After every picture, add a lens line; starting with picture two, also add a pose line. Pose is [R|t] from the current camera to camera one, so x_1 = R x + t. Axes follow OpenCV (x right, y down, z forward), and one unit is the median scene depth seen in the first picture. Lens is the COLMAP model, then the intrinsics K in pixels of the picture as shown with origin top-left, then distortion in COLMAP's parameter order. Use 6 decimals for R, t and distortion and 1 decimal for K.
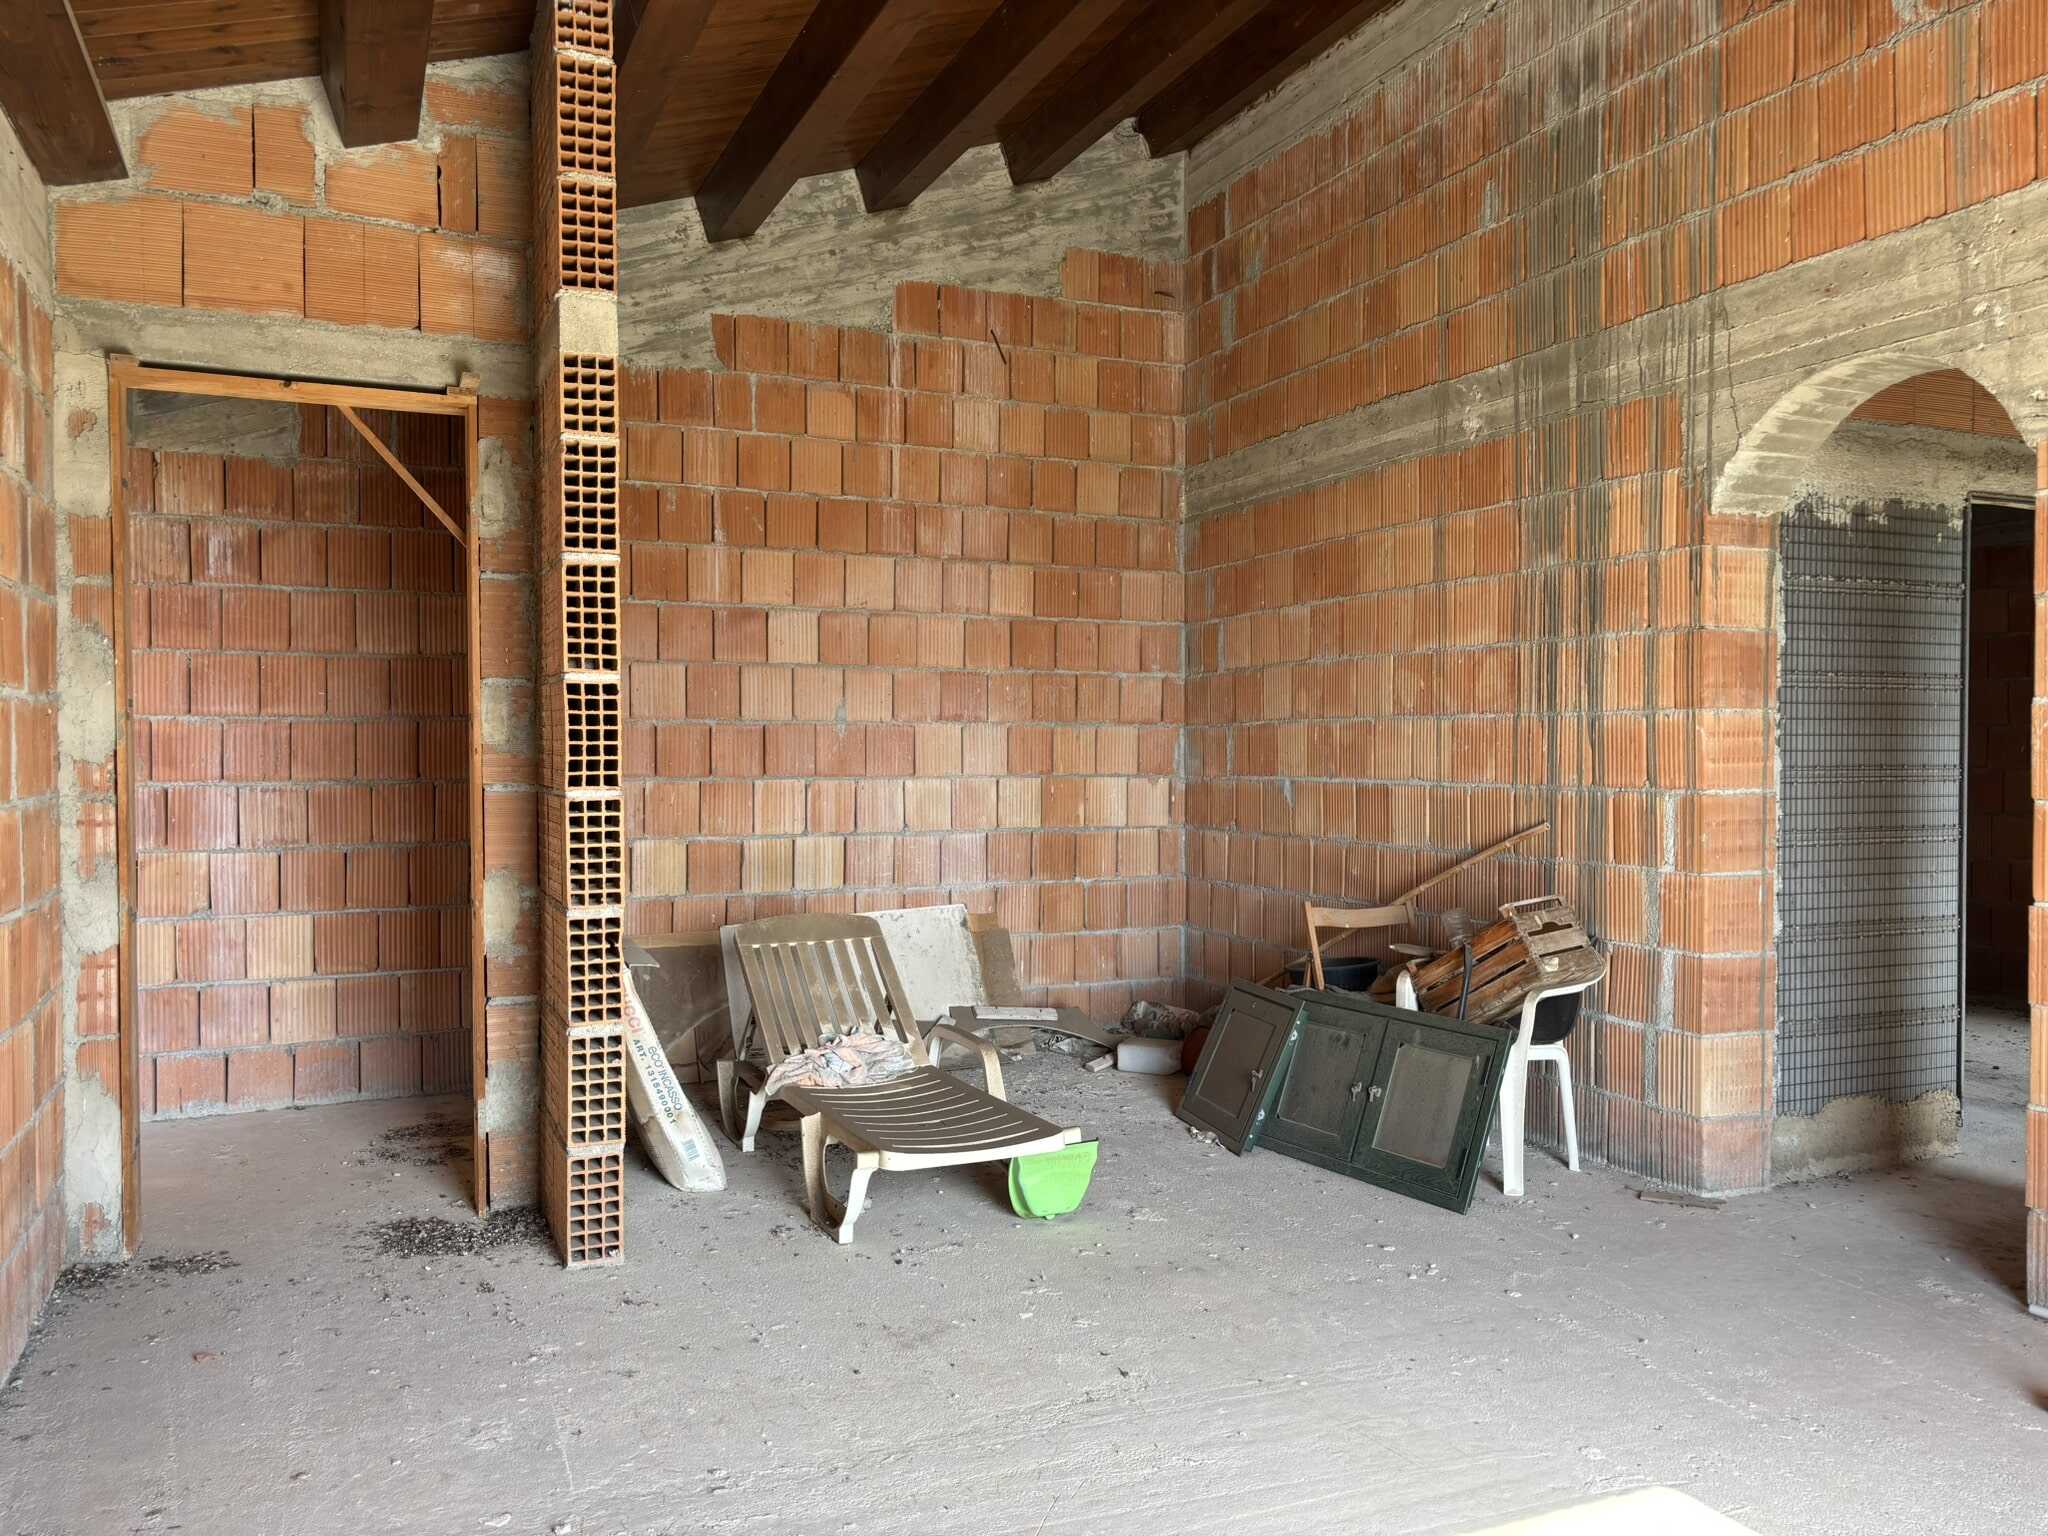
lens RADIAL K [[1542.7, 0, 1016.5], [0, 1542.7, 775.3], [0, 0, 1]] dist [0.045489, -0.050961]
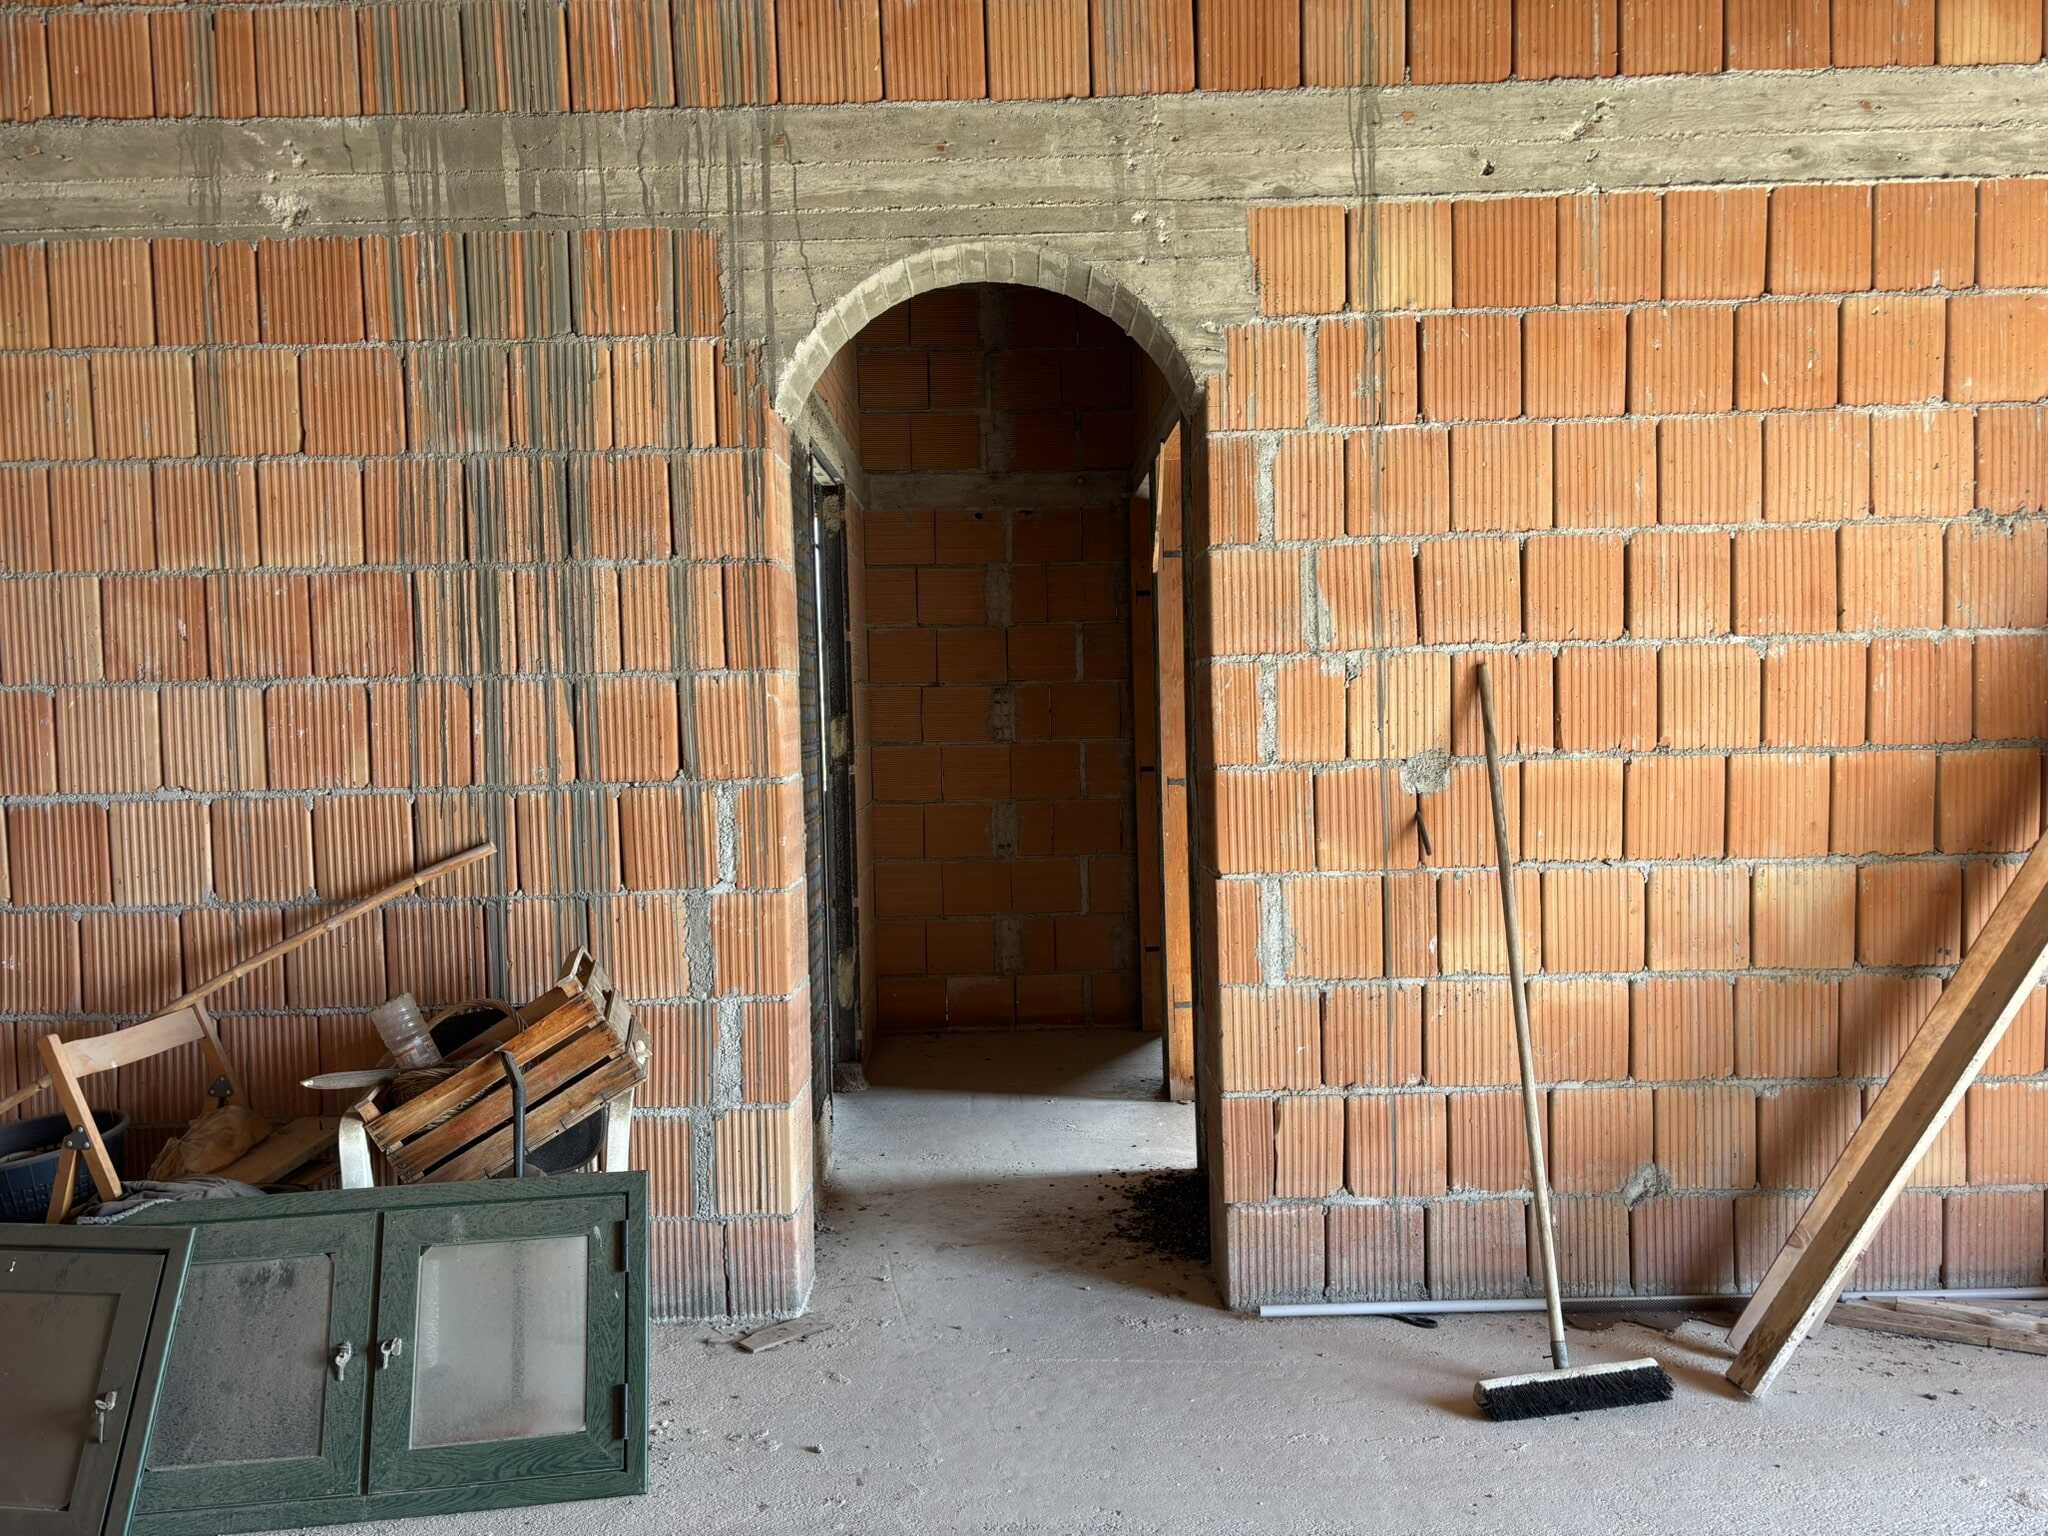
lens RADIAL K [[1542.7, 0, 1016.9], [0, 1542.7, 763.4], [0, 0, 1]] dist [0.045489, -0.050961]
pose [[0.404687, -0.041904, 0.913495, -0.159816], [0.042011, 0.998747, 0.027204, -0.010700], [-0.913490, 0.027368, 0.405940, 0.495171]]
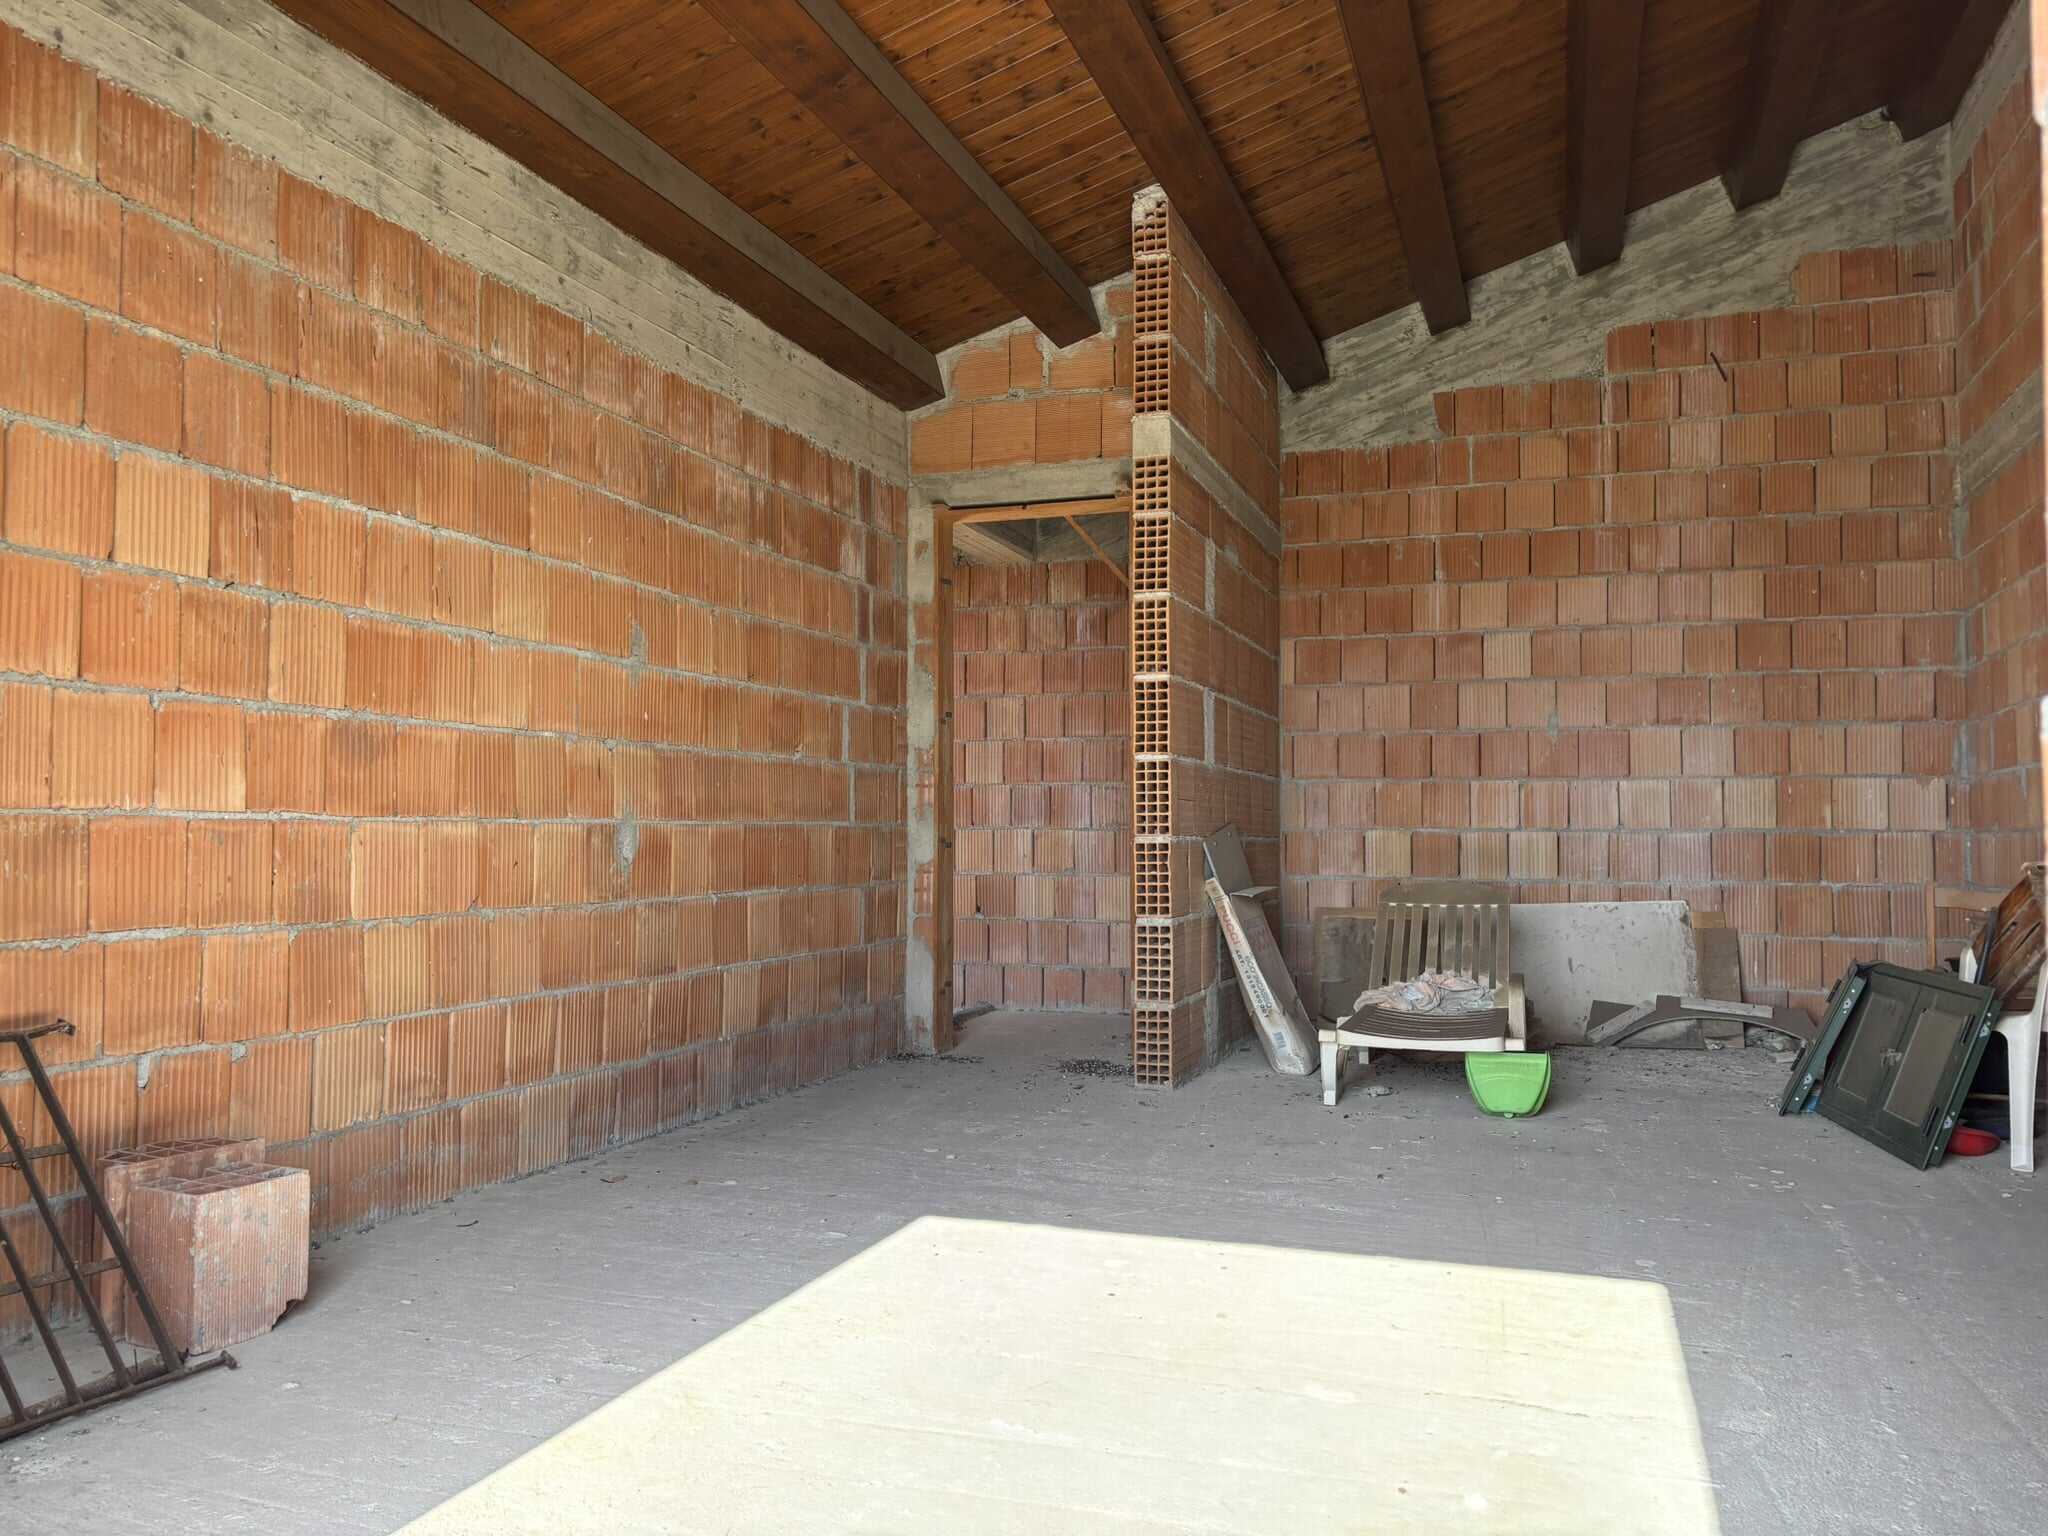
lens RADIAL K [[1542.7, 0, 1015.4], [0, 1542.7, 776.5], [0, 0, 1]] dist [0.045489, -0.050961]
pose [[0.729268, -0.023782, -0.683815, 0.448313], [-0.015267, 0.998581, -0.051011, 0.076543], [0.684058, 0.047641, 0.727870, -0.097115]]
